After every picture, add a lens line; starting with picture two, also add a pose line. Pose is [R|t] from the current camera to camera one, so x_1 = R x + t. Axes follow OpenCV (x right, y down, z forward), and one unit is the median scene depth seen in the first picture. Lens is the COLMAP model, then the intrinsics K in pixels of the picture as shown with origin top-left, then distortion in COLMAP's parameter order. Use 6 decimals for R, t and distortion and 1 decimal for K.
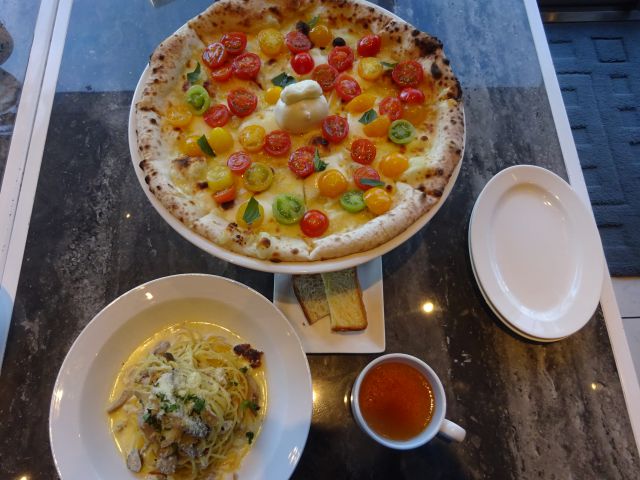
lens RADIAL K [[493.9, 0, 320.0], [0, 493.9, 240.0], [0, 0, 1]] dist [0.003241, 0.006597]
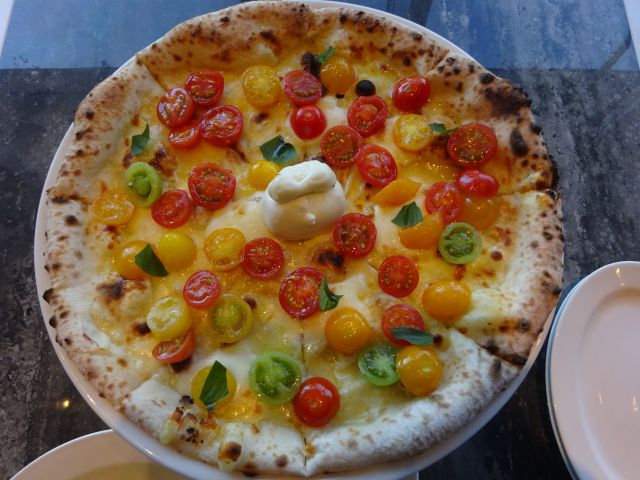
lens RADIAL K [[493.9, 0, 320.0], [0, 493.9, 240.0], [0, 0, 1]] dist [0.003241, 0.006597]
pose [[0.998698, 0.029181, -0.041851, 0.012524], [-0.026959, 0.998246, 0.052713, -0.247758], [0.043316, -0.051516, 0.997732, 0.358412]]
